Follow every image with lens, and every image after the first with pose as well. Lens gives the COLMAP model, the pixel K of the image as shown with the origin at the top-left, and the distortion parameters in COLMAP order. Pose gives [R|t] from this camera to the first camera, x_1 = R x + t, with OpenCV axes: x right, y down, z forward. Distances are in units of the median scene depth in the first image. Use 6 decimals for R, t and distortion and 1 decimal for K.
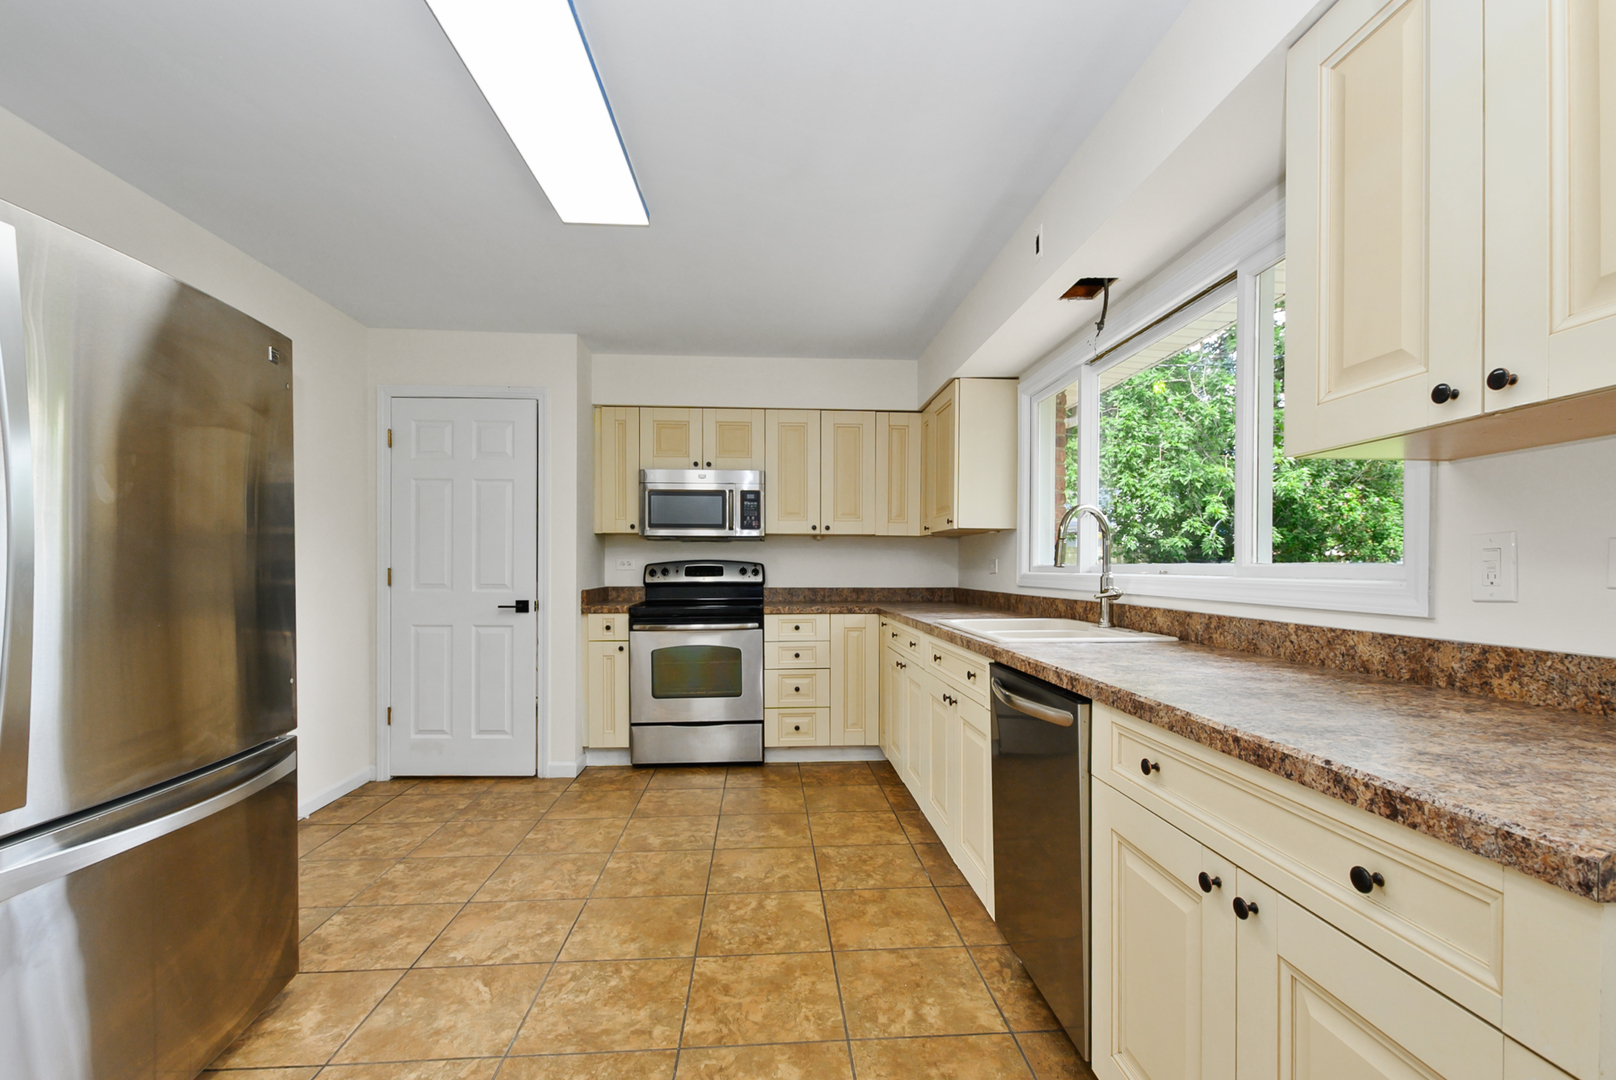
lens RADIAL K [[716.0, 0, 812.9], [0, 716.0, 553.1], [0, 0, 1]] dist [0.003567, -0.000299]
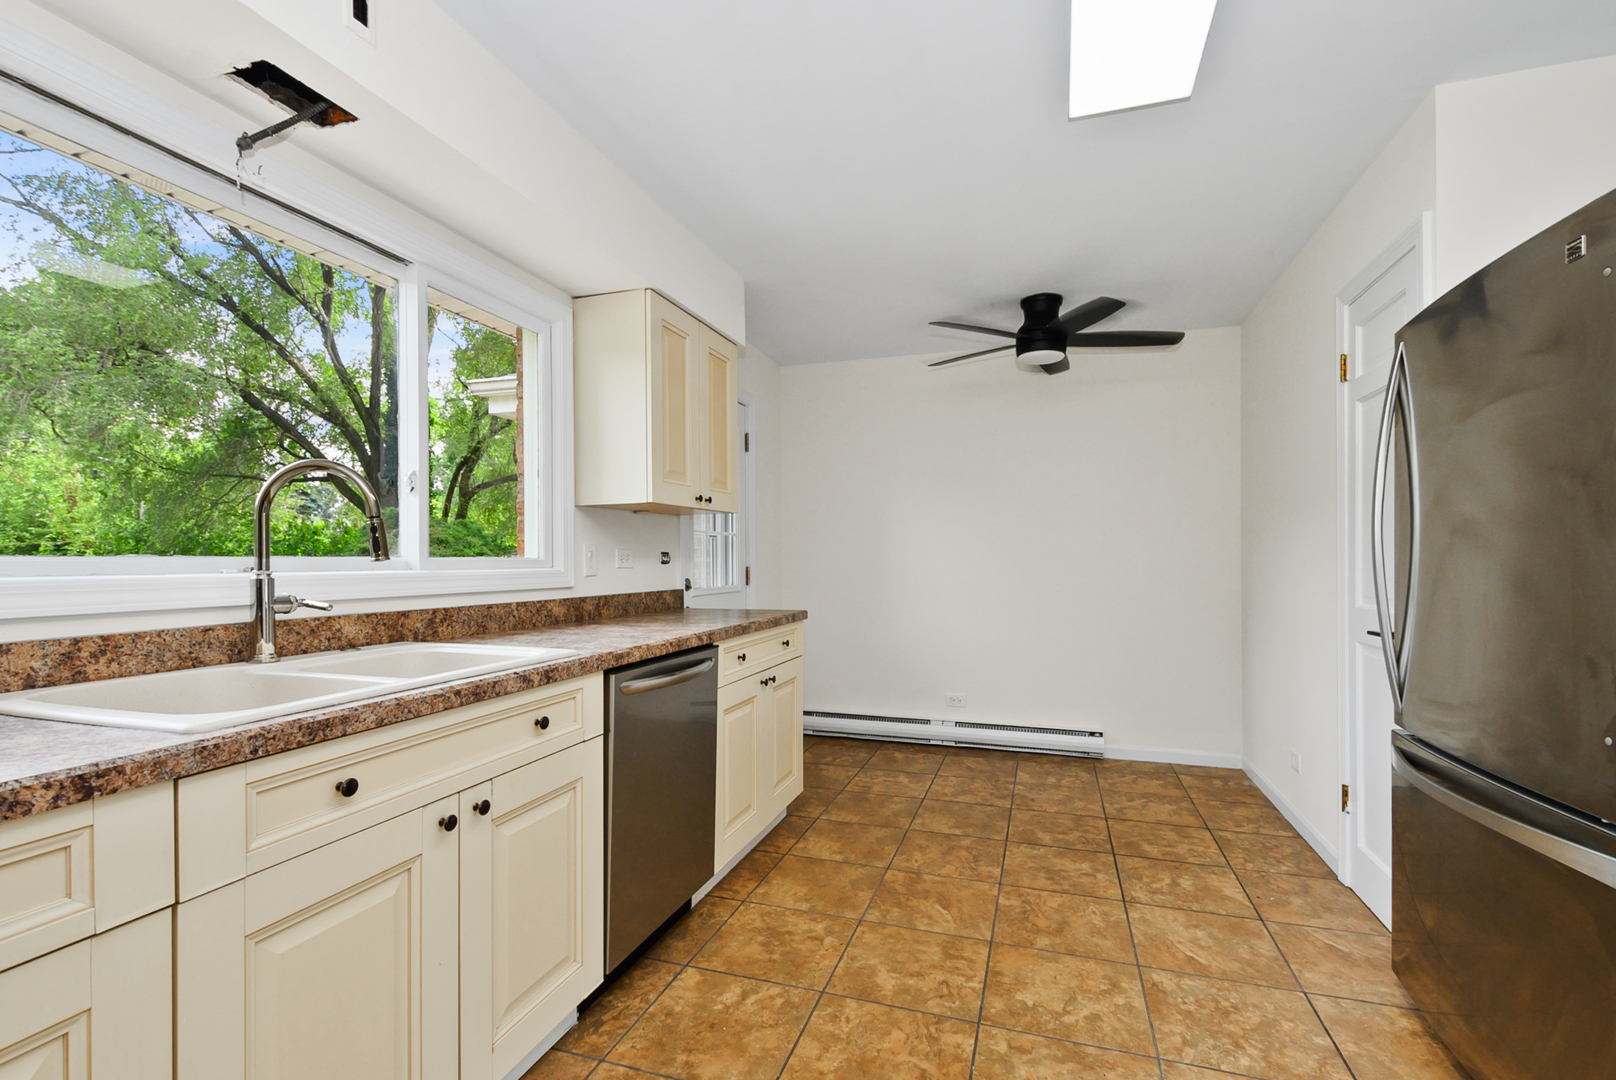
lens RADIAL K [[723.3, 0, 806.9], [0, 723.3, 553.4], [0, 0, 1]] dist [-0.000321, -0.000198]
pose [[-0.922974, 0.003122, 0.384849, -0.306001], [-0.006627, 0.999690, -0.024001, 0.030650], [-0.384805, -0.024703, -0.922667, 1.758466]]
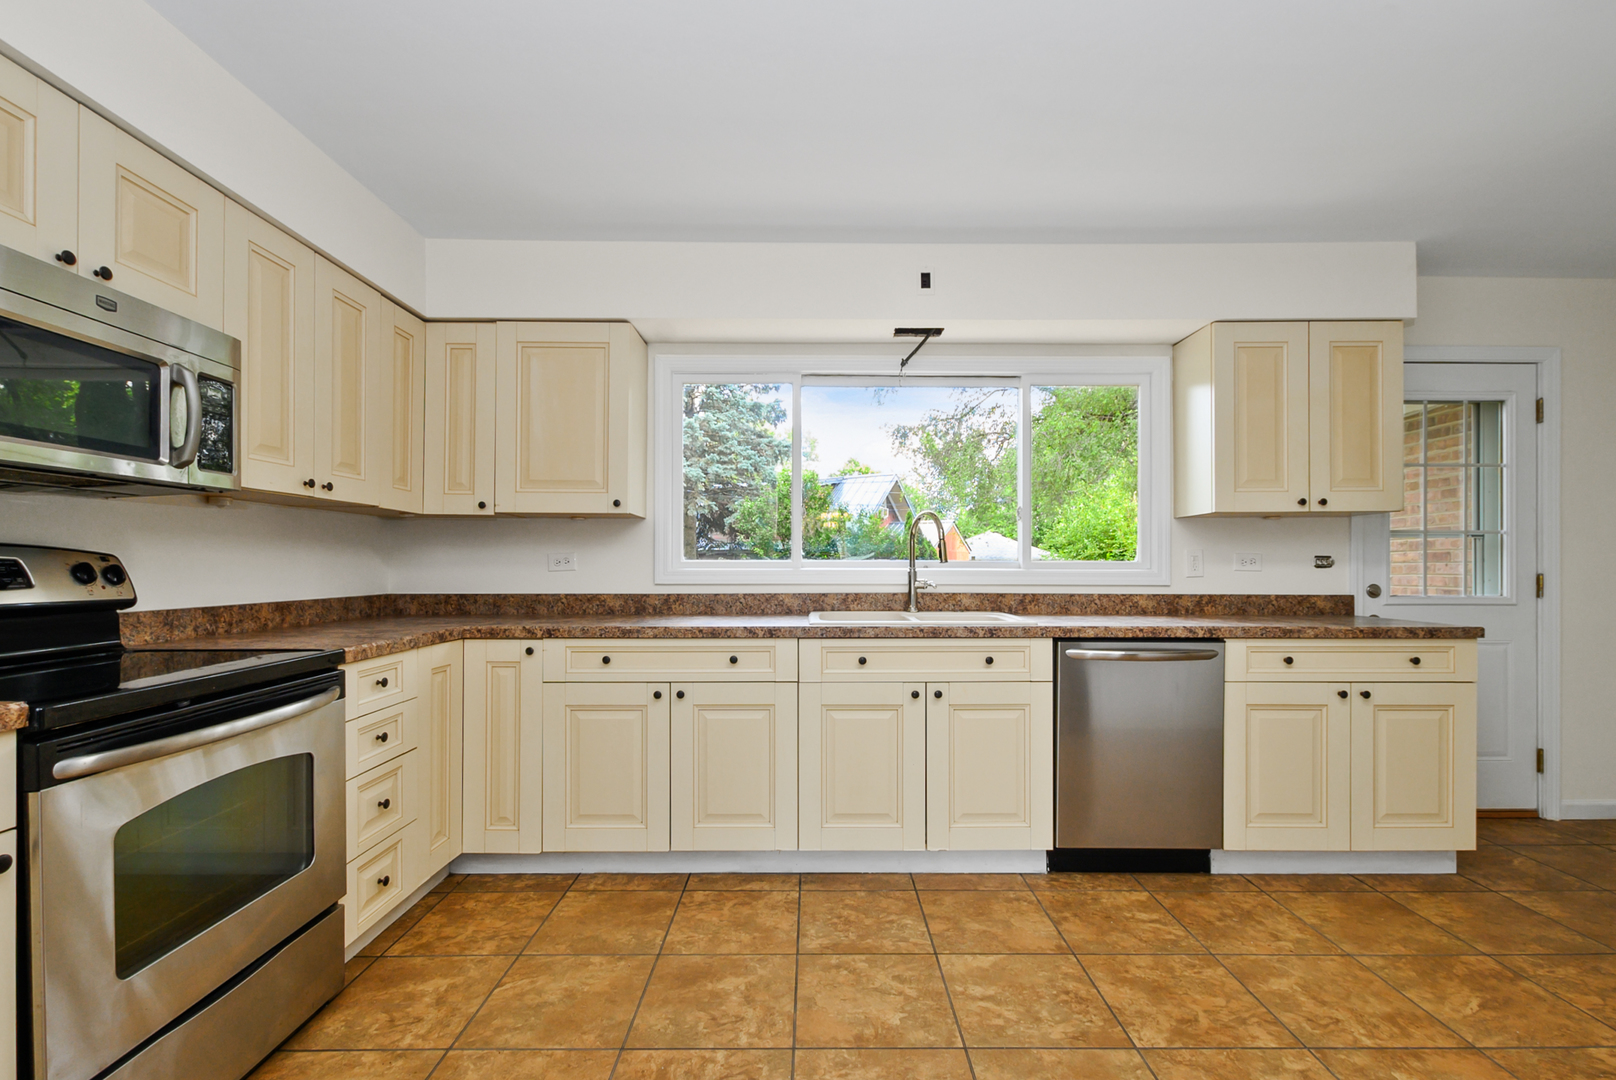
lens RADIAL K [[716.0, 0, 812.9], [0, 716.0, 553.1], [0, 0, 1]] dist [0.003567, -0.000299]
pose [[0.072764, 0.011335, 0.997285, -1.046541], [-0.020543, 0.999740, -0.009864, 0.023377], [-0.997138, -0.019770, 0.072978, 1.373477]]
